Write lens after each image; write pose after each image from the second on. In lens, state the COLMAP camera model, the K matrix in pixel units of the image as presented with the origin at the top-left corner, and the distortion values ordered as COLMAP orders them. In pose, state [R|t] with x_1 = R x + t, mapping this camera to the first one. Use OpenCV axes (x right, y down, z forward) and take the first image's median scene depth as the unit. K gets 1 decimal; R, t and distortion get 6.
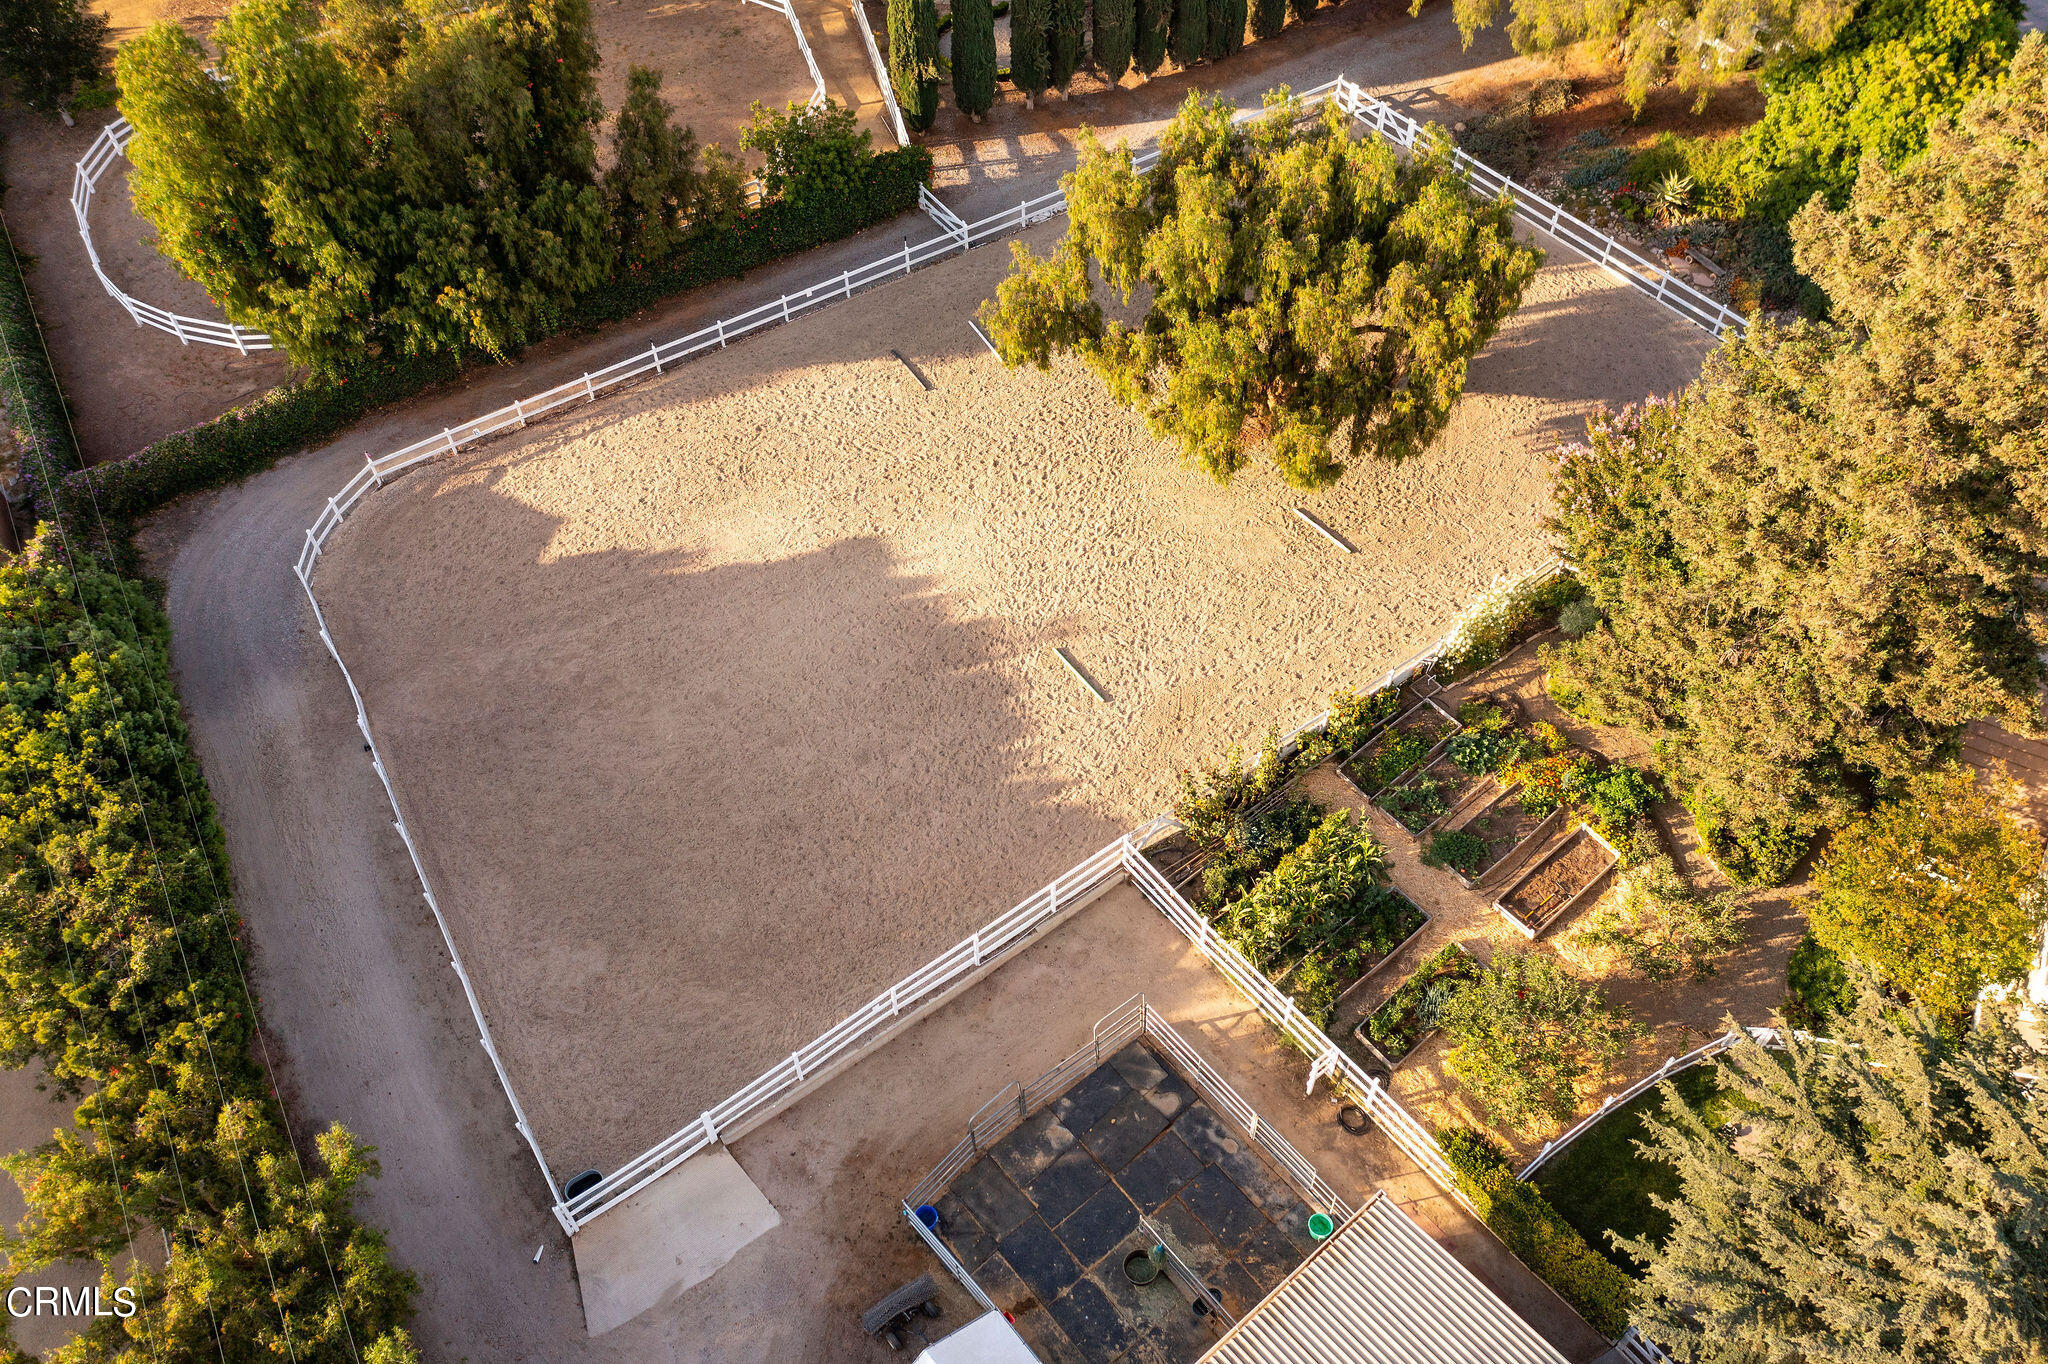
lens RADIAL K [[1601.3, 0, 1024.0], [0, 1601.3, 682.0], [0, 0, 1]] dist [-0.017131, -0.001592]
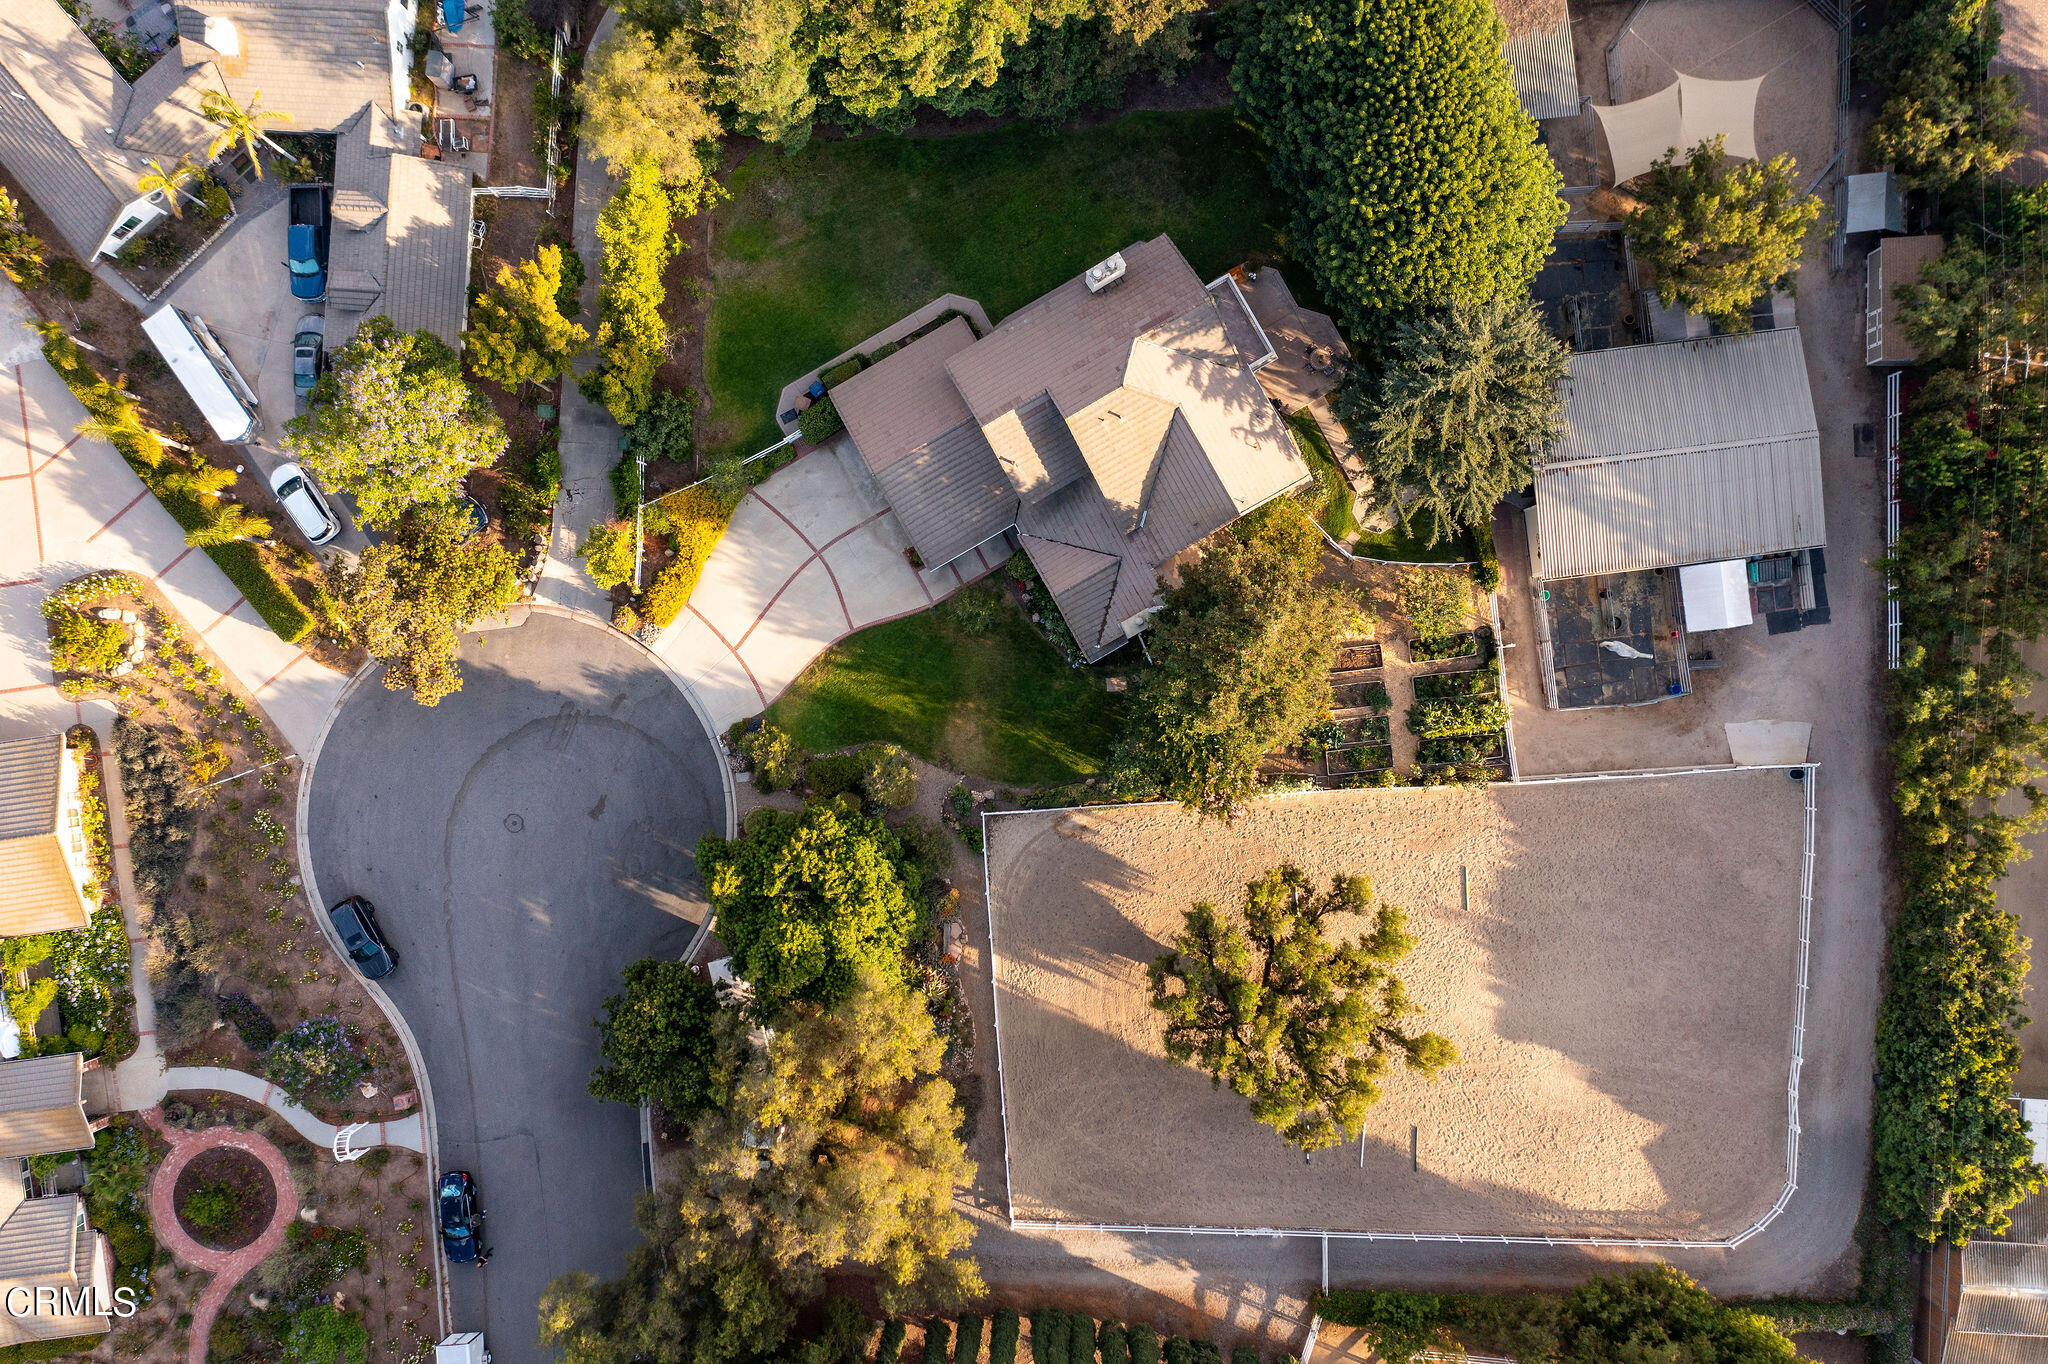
lens RADIAL K [[1584.7, 0, 1024.0], [0, 1584.7, 682.0], [0, 0, 1]] dist [-0.025521, -0.004111]
pose [[-0.839574, -0.540394, 0.055588, 0.476514], [0.458173, -0.649401, 0.606924, -1.158419], [-0.291879, 0.535027, 0.792814, -0.447394]]
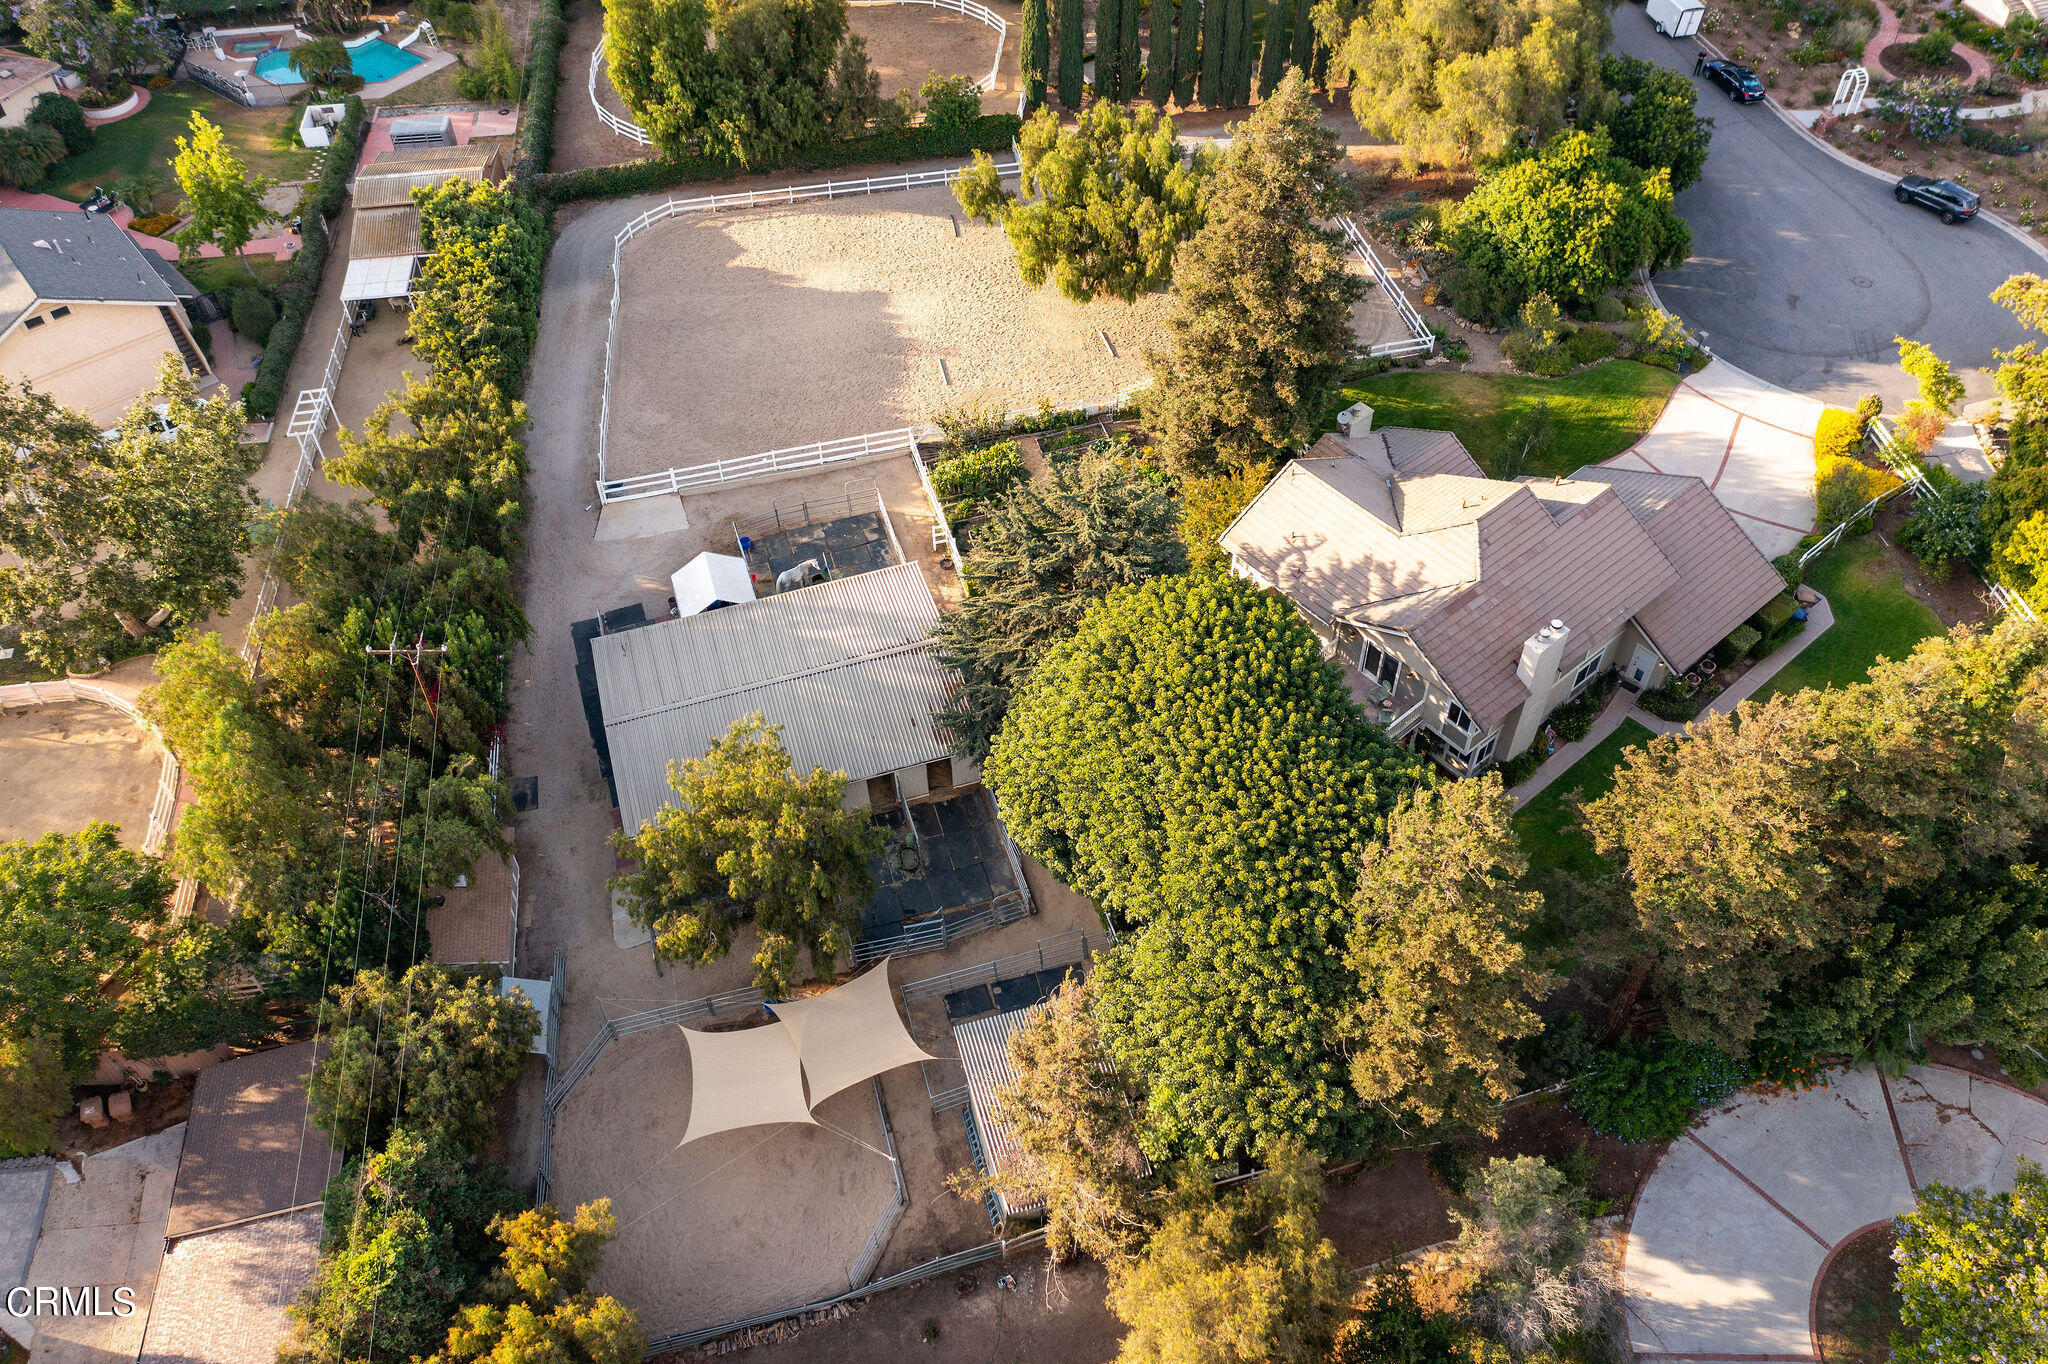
lens RADIAL K [[1584.7, 0, 1024.0], [0, 1584.7, 682.0], [0, 0, 1]] dist [-0.025521, -0.004111]
pose [[0.923090, 0.291082, -0.251349, 0.669633], [-0.300394, 0.953814, 0.001382, 0.300976], [0.240142, 0.074228, 0.967896, -0.745313]]
